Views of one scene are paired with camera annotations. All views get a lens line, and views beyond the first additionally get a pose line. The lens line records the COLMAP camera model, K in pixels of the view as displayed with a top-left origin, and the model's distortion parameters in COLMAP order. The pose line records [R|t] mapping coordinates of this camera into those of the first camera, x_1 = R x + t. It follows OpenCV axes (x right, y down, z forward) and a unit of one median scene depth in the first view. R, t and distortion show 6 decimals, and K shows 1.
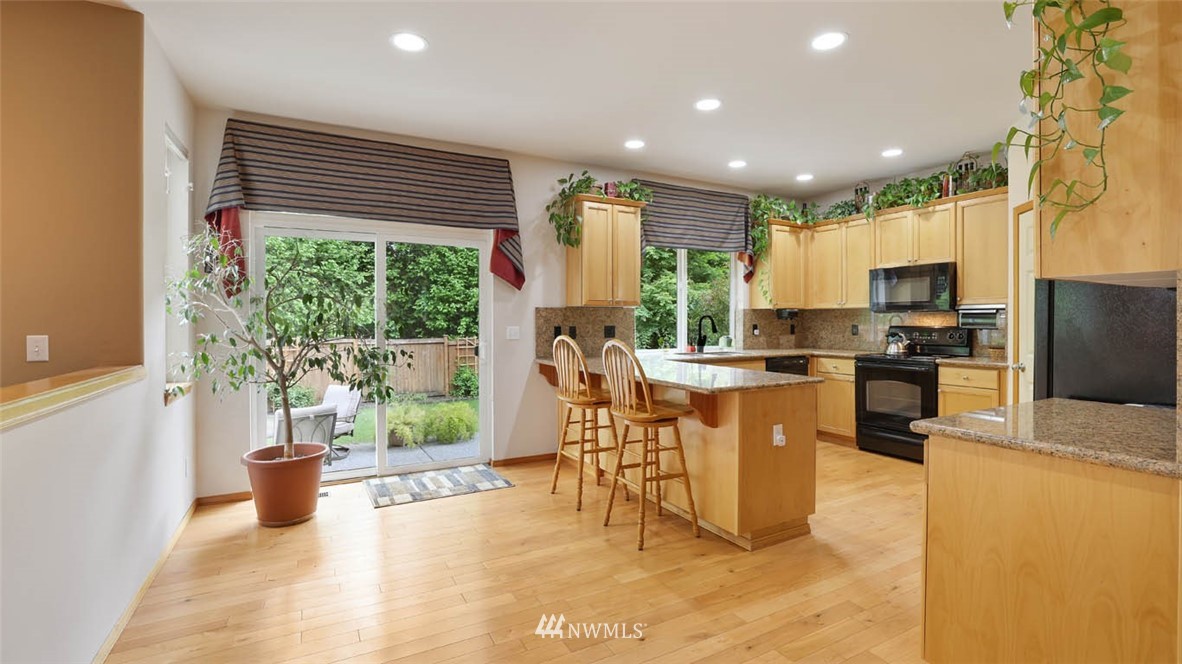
lens RADIAL K [[514.5, 0, 593.5], [0, 514.5, 324.4], [0, 0, 1]] dist [-0.040000, 0.011581]
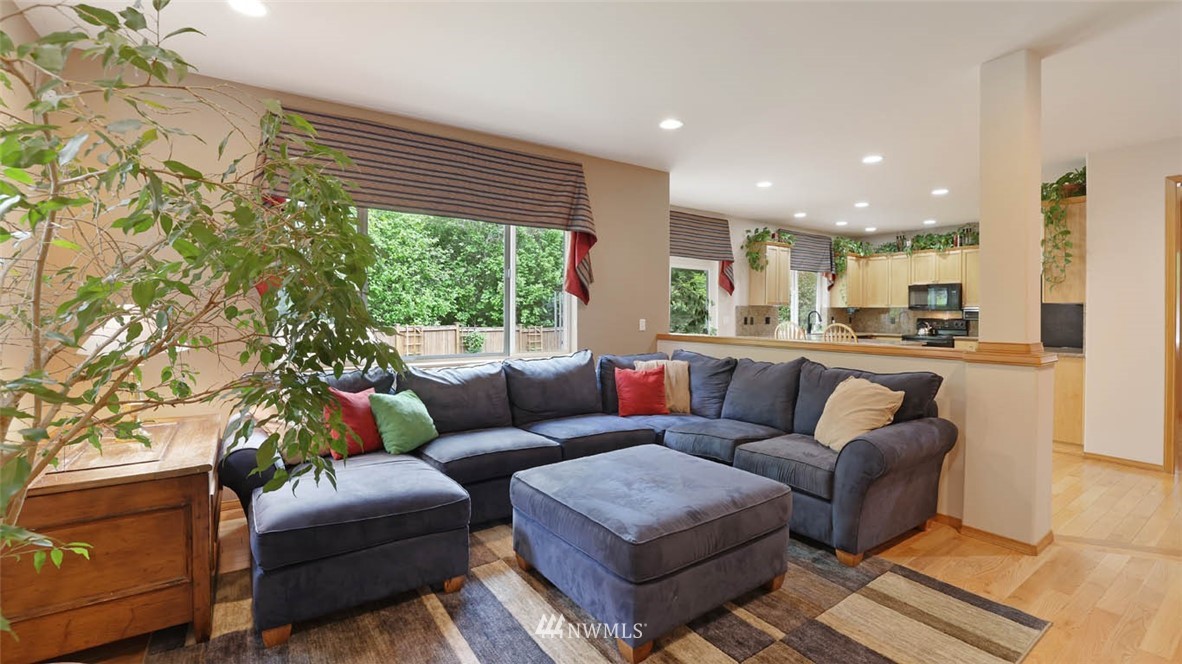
lens RADIAL K [[514.5, 0, 586.5], [0, 514.5, 313.2], [0, 0, 1]] dist [-0.040000, 0.011581]
pose [[0.993899, 0.009539, 0.109883, -0.776249], [-0.008603, 0.999923, -0.008988, 0.010889], [-0.109960, 0.007987, 0.993904, -0.614846]]
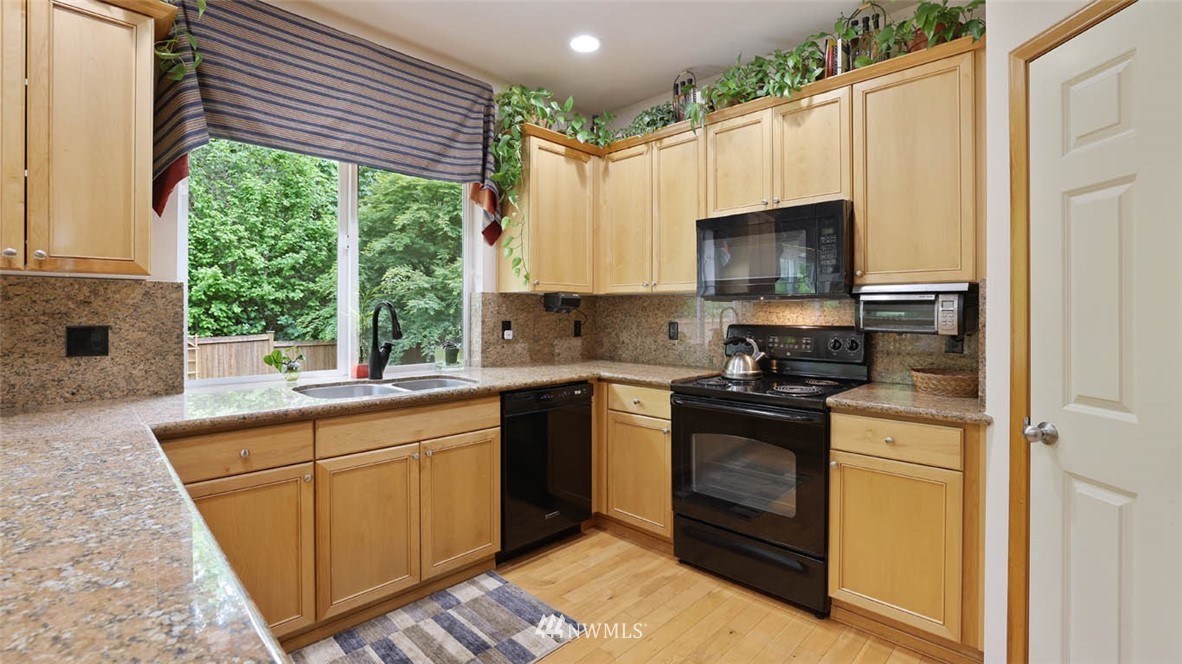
lens RADIAL K [[514.5, 0, 585.1], [0, 514.5, 312.7], [0, 0, 1]] dist [-0.040000, 0.011581]
pose [[0.959147, 0.005569, 0.282852, 0.300683], [-0.002926, 0.999948, -0.009767, -0.004785], [-0.282892, 0.008540, 0.959114, 0.559394]]
